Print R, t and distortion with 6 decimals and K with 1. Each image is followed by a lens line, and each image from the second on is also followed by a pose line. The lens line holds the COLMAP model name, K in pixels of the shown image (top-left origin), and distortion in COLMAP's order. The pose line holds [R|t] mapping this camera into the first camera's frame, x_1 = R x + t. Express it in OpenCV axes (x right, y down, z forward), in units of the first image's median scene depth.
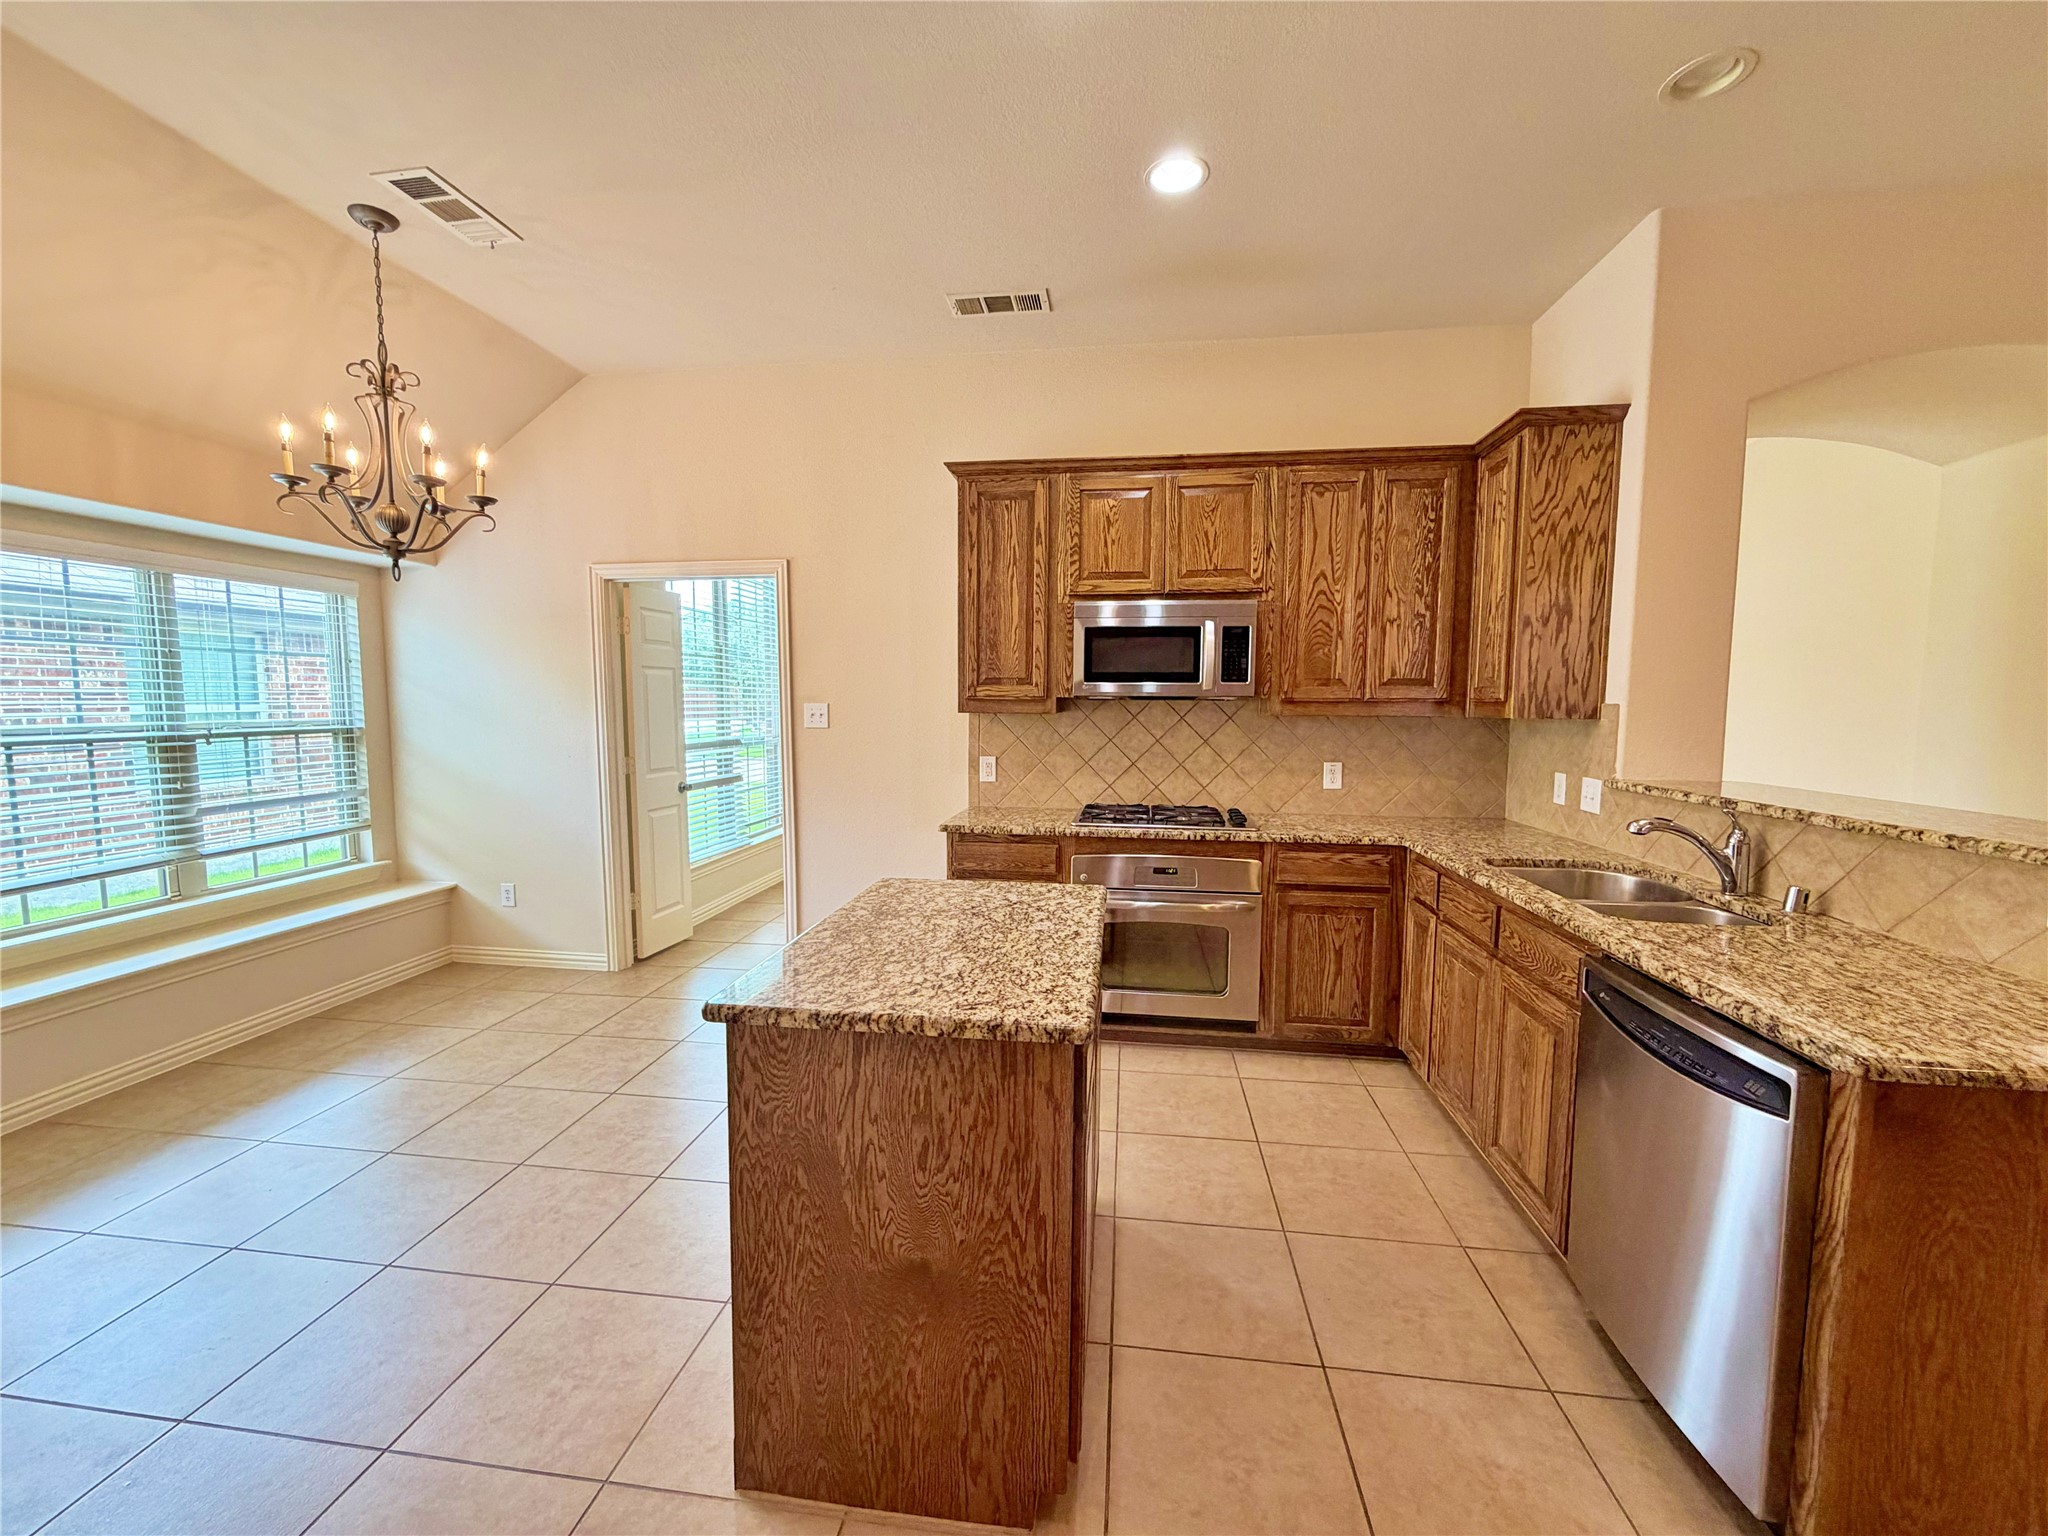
lens RADIAL K [[815.7, 0, 1018.0], [0, 815.7, 771.3], [0, 0, 1]] dist [-0.000135, 0.000173]
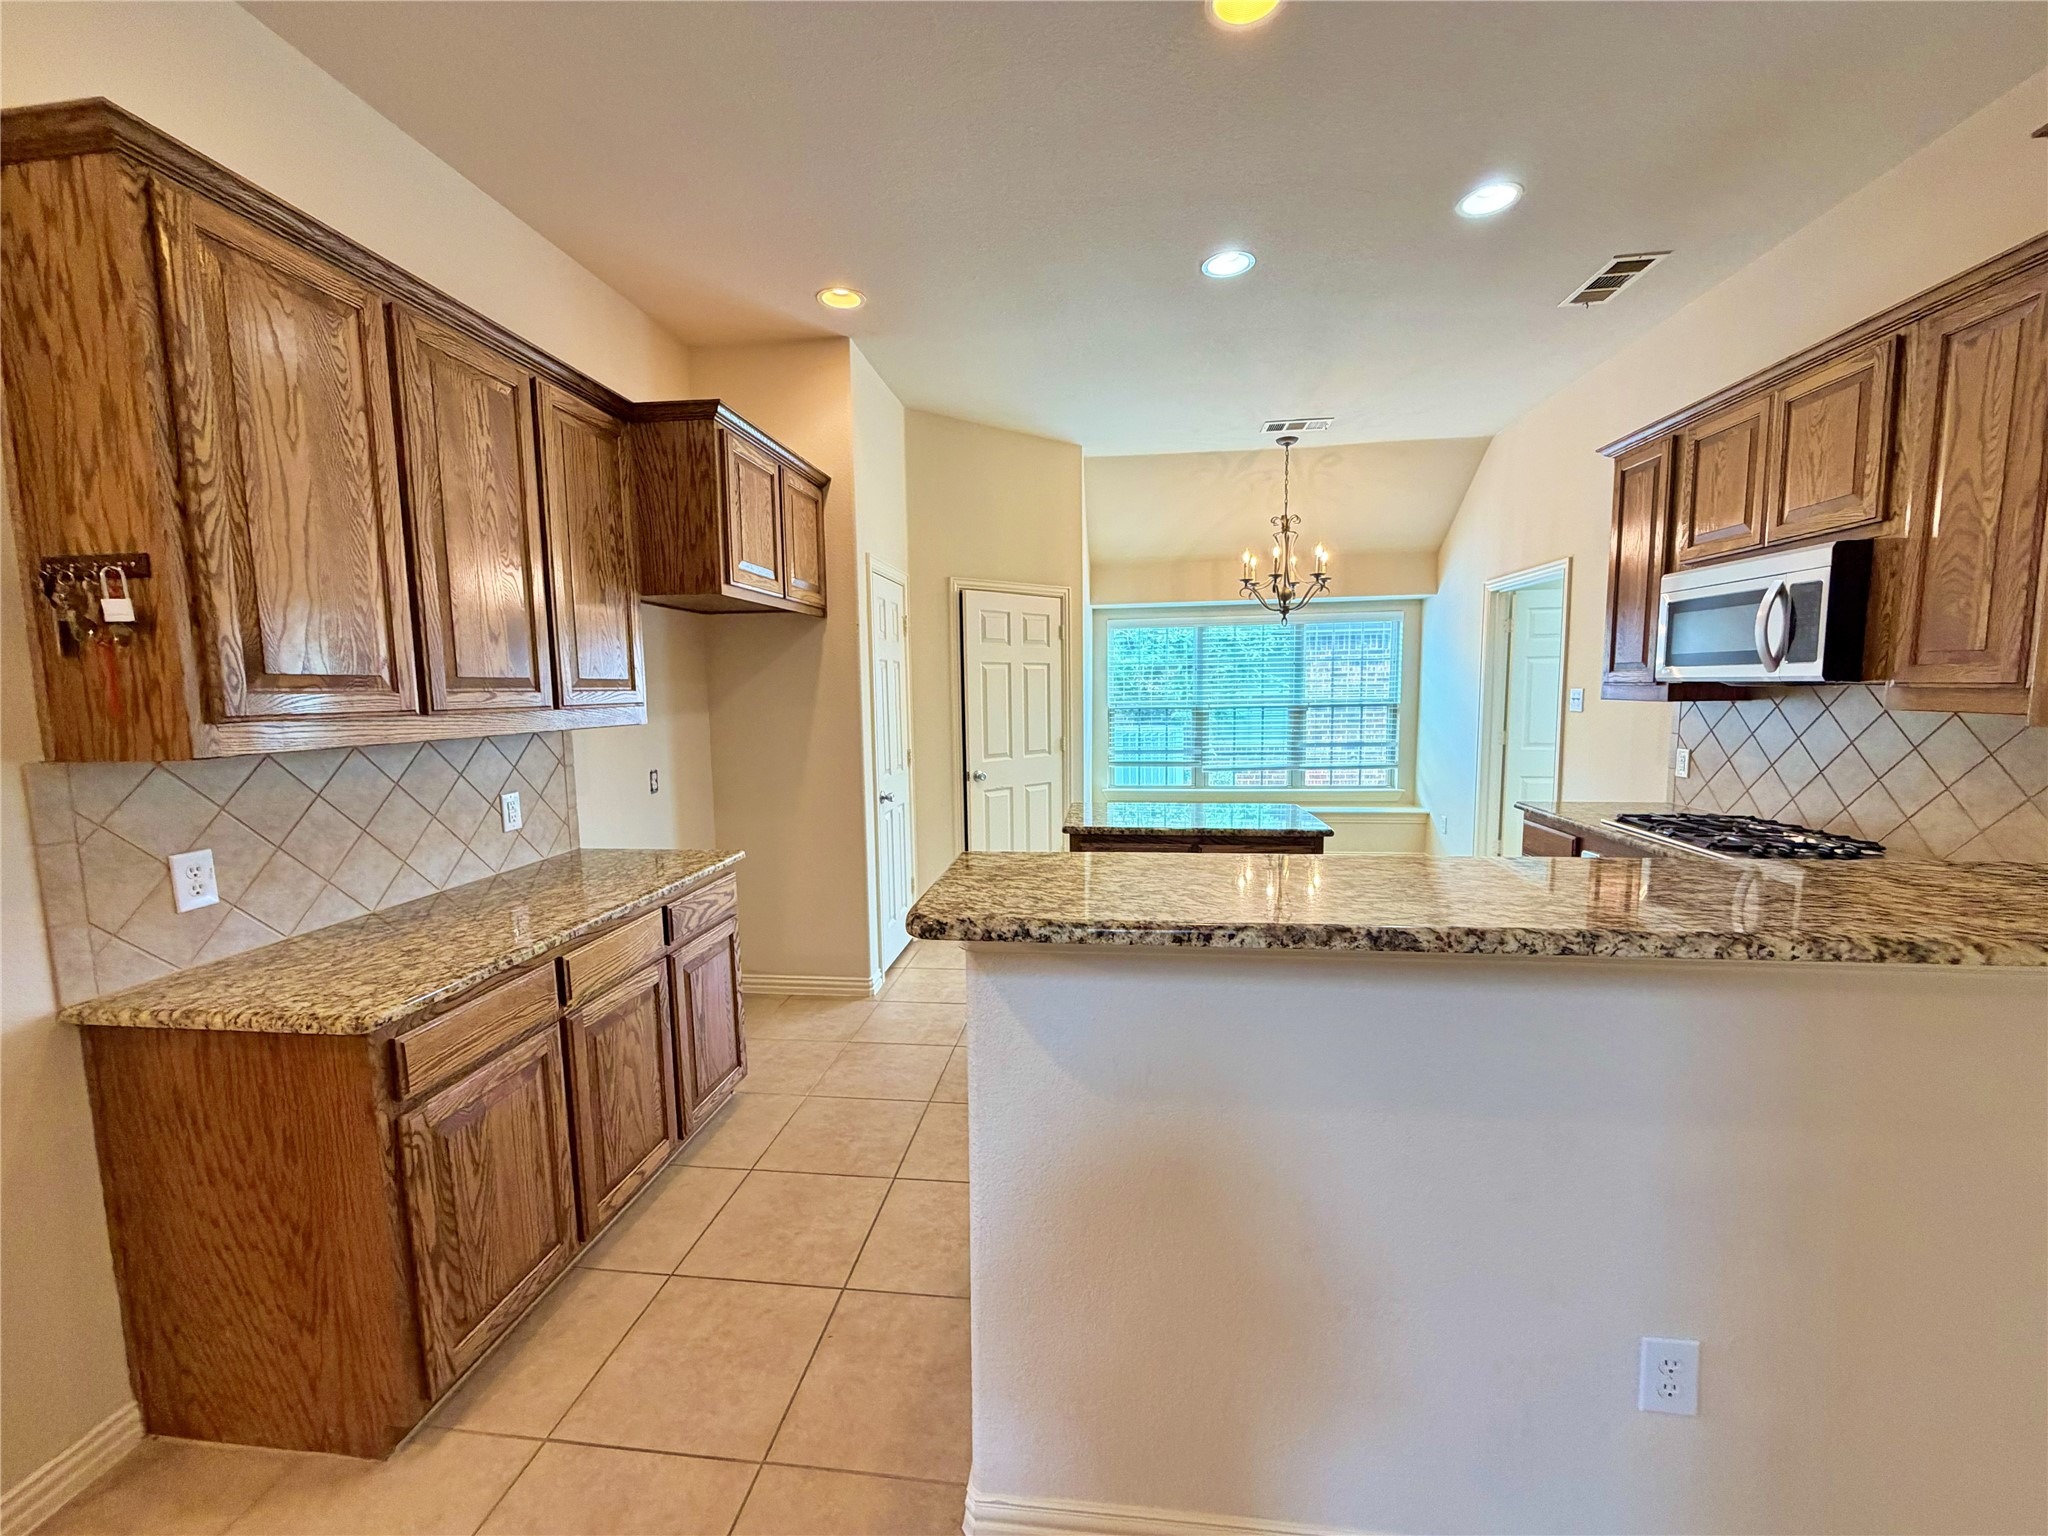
lens RADIAL K [[815.7, 0, 1018.0], [0, 815.7, 771.3], [0, 0, 1]] dist [-0.000135, 0.000173]
pose [[0.006143, 0.101431, -0.994824, 0.966394], [-0.074064, 0.992156, 0.100701, -0.033866], [0.997235, 0.073062, 0.013607, 0.303493]]
